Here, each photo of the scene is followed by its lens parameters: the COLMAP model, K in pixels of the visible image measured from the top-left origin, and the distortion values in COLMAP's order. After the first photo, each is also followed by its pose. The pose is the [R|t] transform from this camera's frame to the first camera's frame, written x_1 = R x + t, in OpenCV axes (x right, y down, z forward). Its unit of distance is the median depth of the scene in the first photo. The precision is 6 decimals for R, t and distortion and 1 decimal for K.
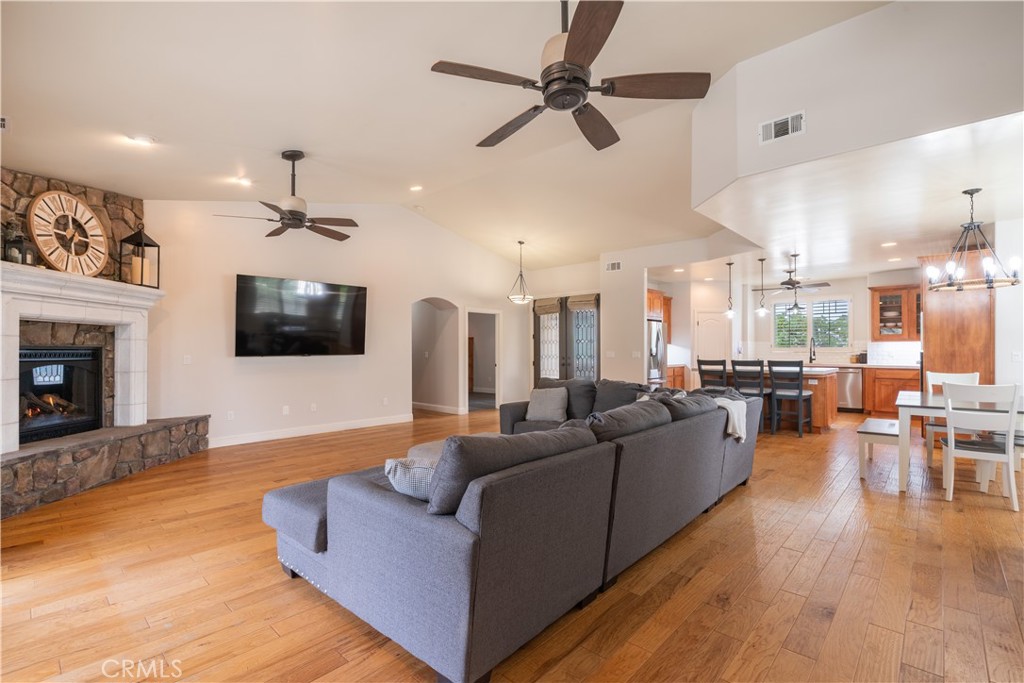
lens RADIAL K [[468.3, 0, 515.6], [0, 468.3, 346.7], [0, 0, 1]] dist [-0.004197, 0.001532]
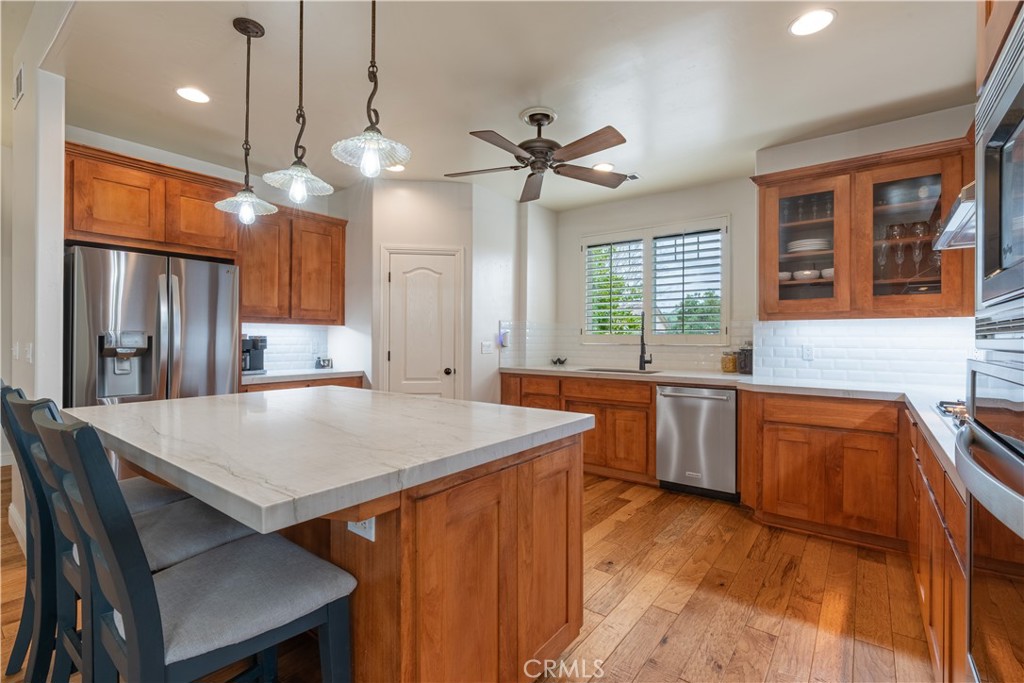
lens RADIAL K [[468.3, 0, 508.5], [0, 468.3, 338.5], [0, 0, 1]] dist [-0.004197, 0.001532]
pose [[0.996643, 0.000561, 0.081864, 0.528286], [-0.001081, 0.999980, 0.006299, 0.002811], [-0.081859, -0.006366, 0.996624, 0.638713]]
